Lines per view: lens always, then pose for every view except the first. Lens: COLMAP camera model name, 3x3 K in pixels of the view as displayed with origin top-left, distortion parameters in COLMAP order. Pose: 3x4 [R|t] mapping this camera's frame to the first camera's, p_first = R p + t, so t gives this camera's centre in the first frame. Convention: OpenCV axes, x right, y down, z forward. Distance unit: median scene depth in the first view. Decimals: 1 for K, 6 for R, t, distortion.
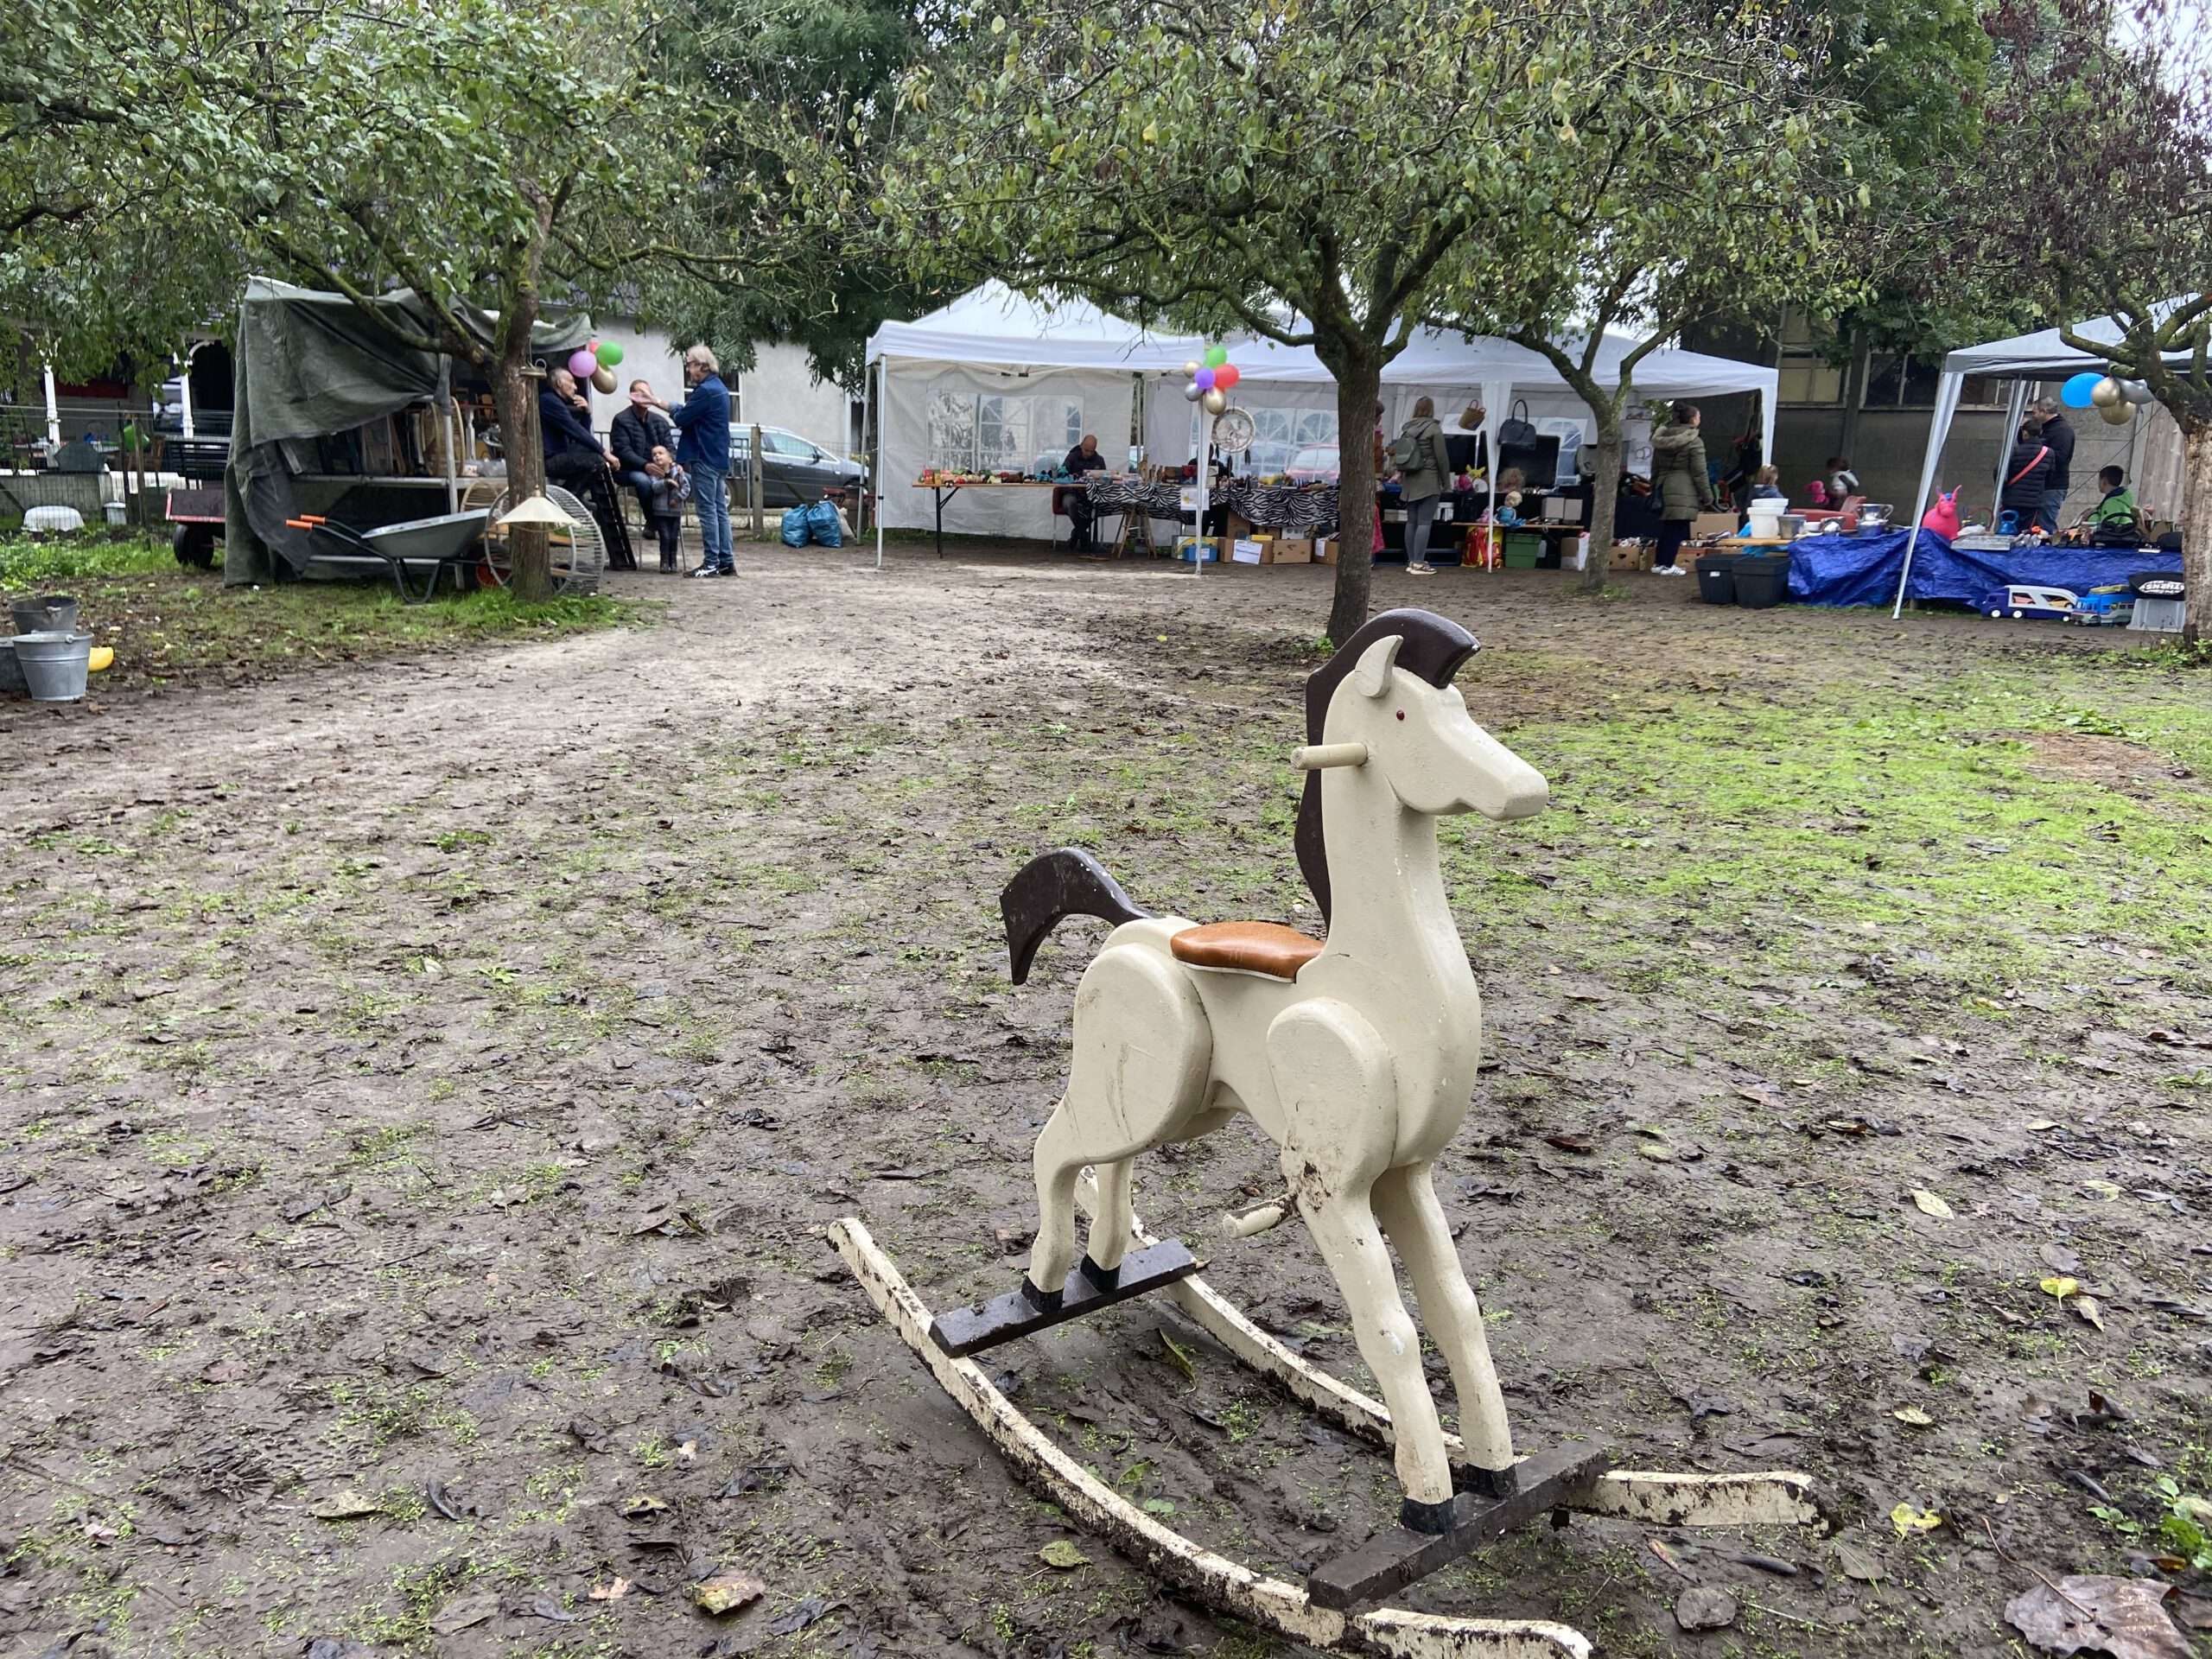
lens RADIAL K [[1648.8, 0, 1111.7], [0, 1648.8, 811.9], [0, 0, 1]] dist [0.139845, -0.173355]
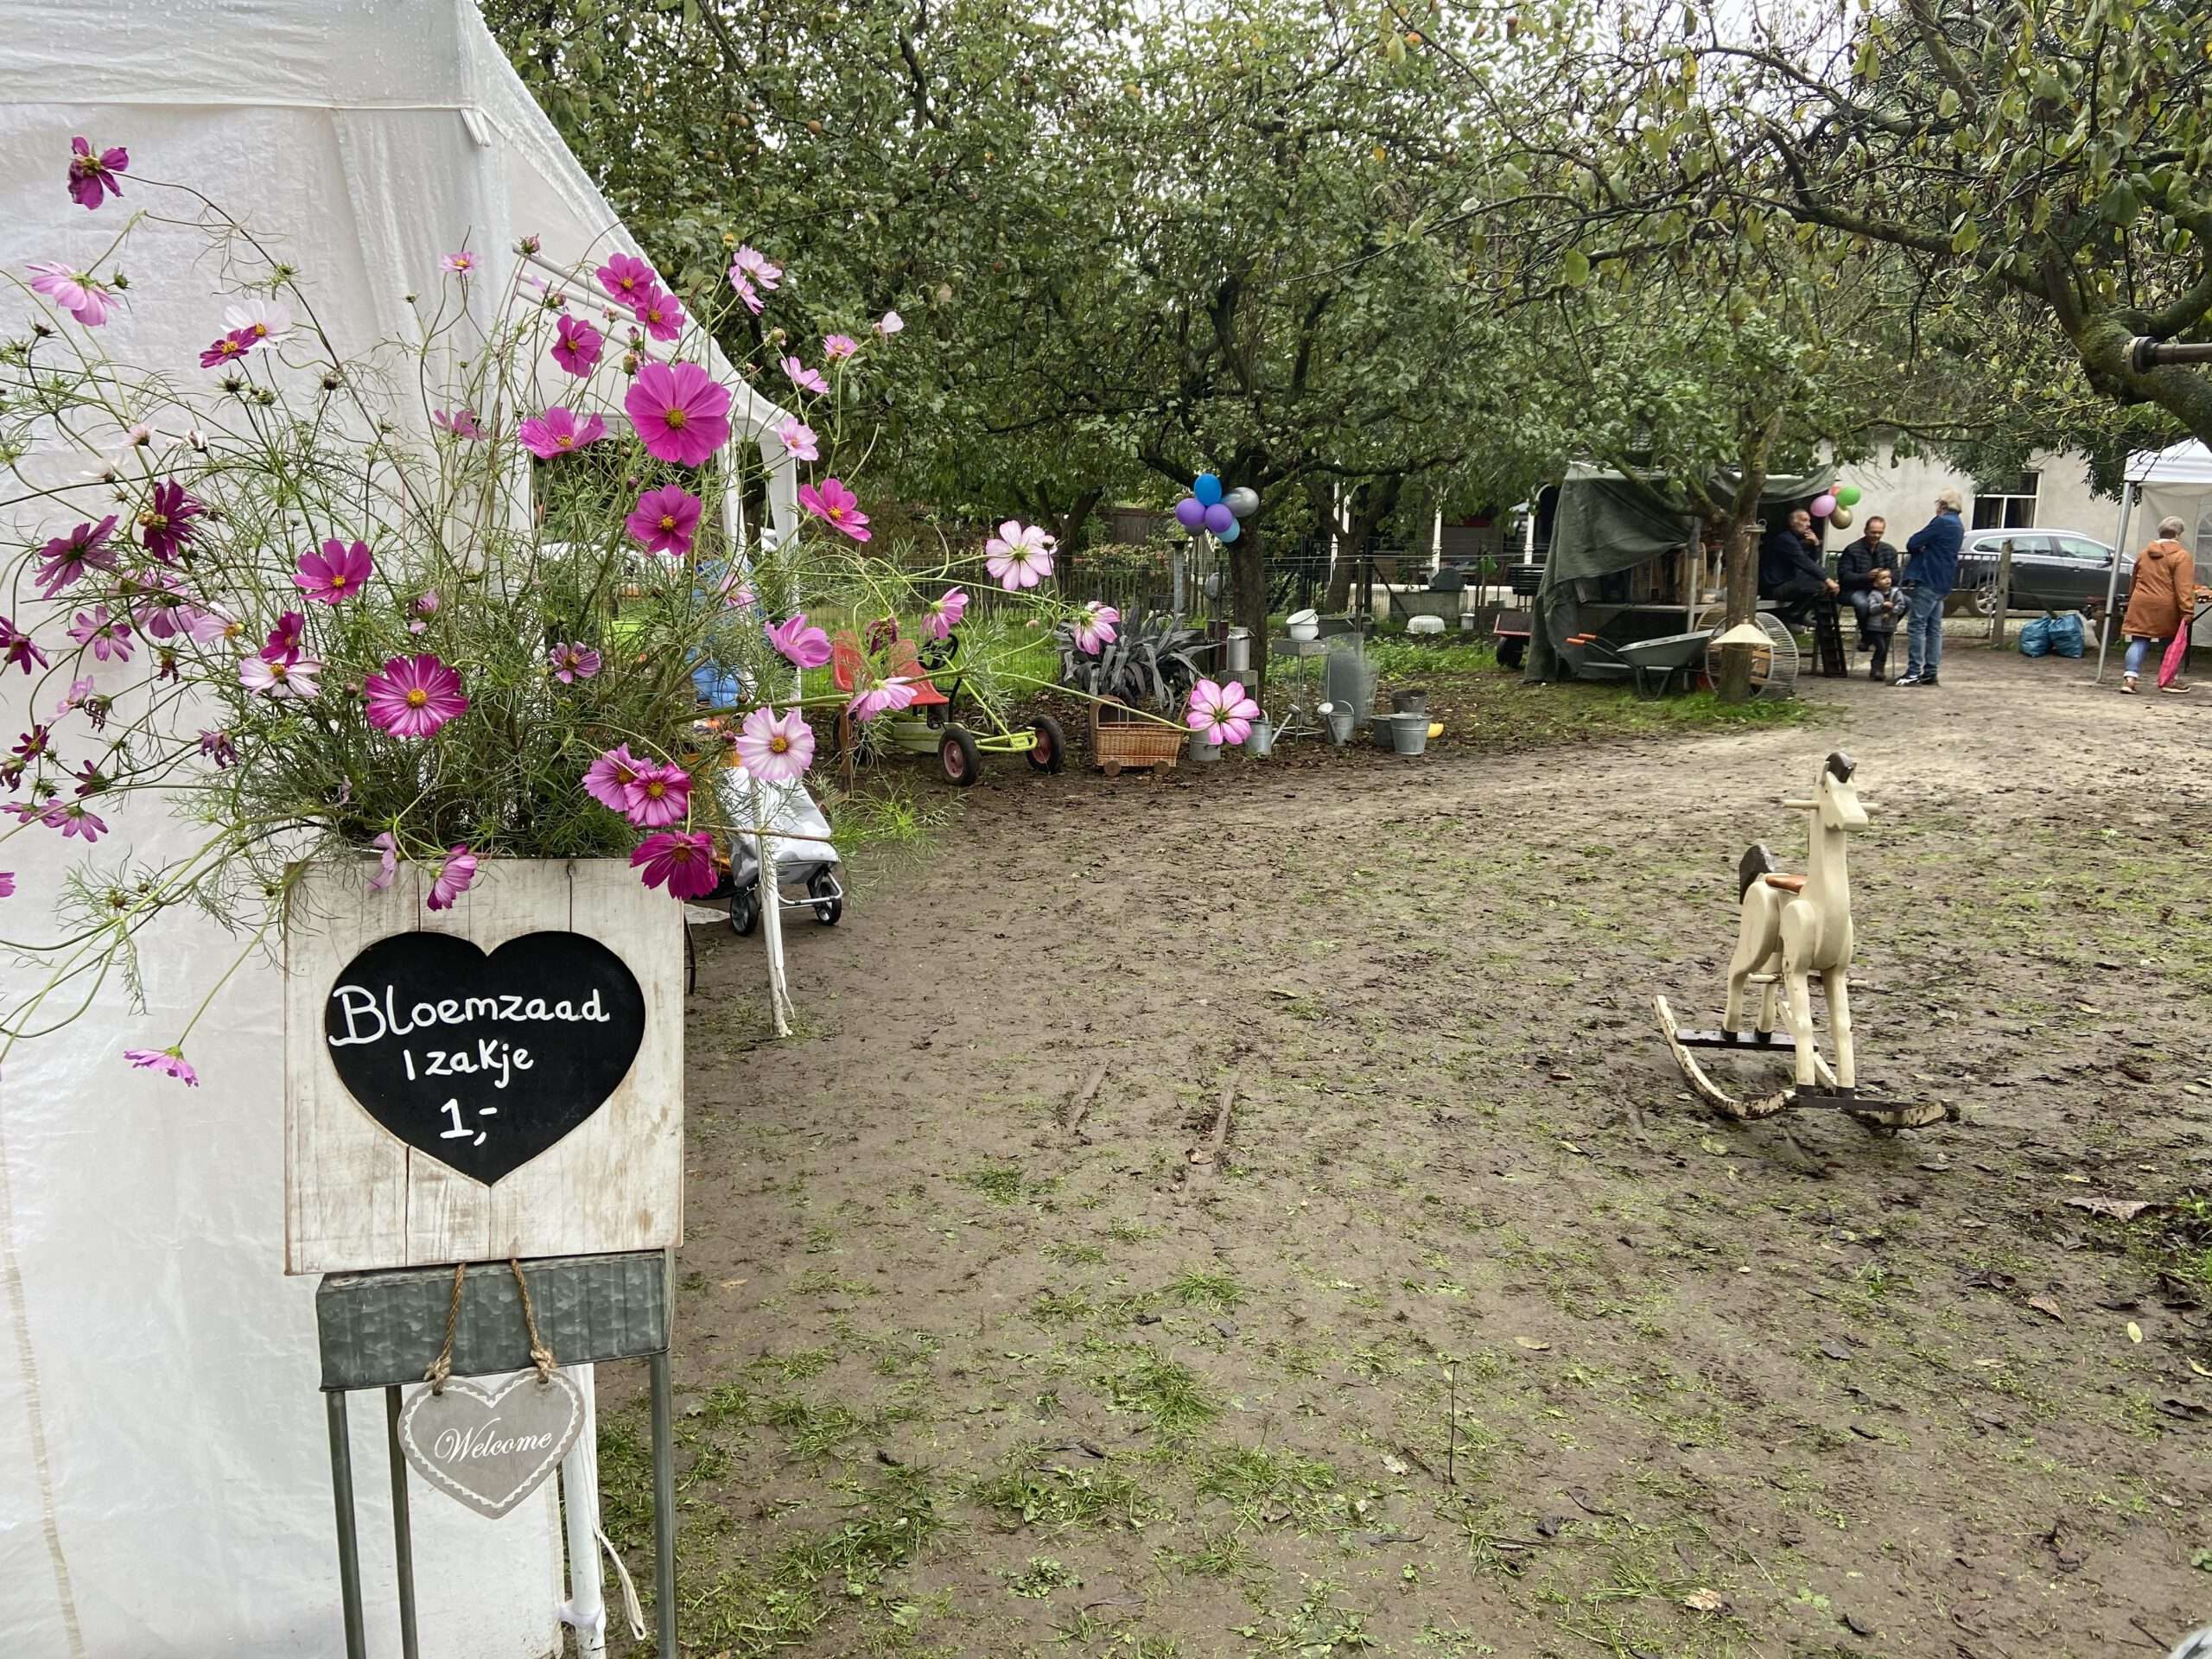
lens RADIAL K [[1648.8, 0, 1111.7], [0, 1648.8, 811.9], [0, 0, 1]] dist [0.139845, -0.173355]
pose [[0.738118, 0.096543, -0.667728, 0.200058], [-0.129631, 0.991562, 0.000067, 0.021973], [0.662101, 0.086509, 0.744405, -0.312876]]
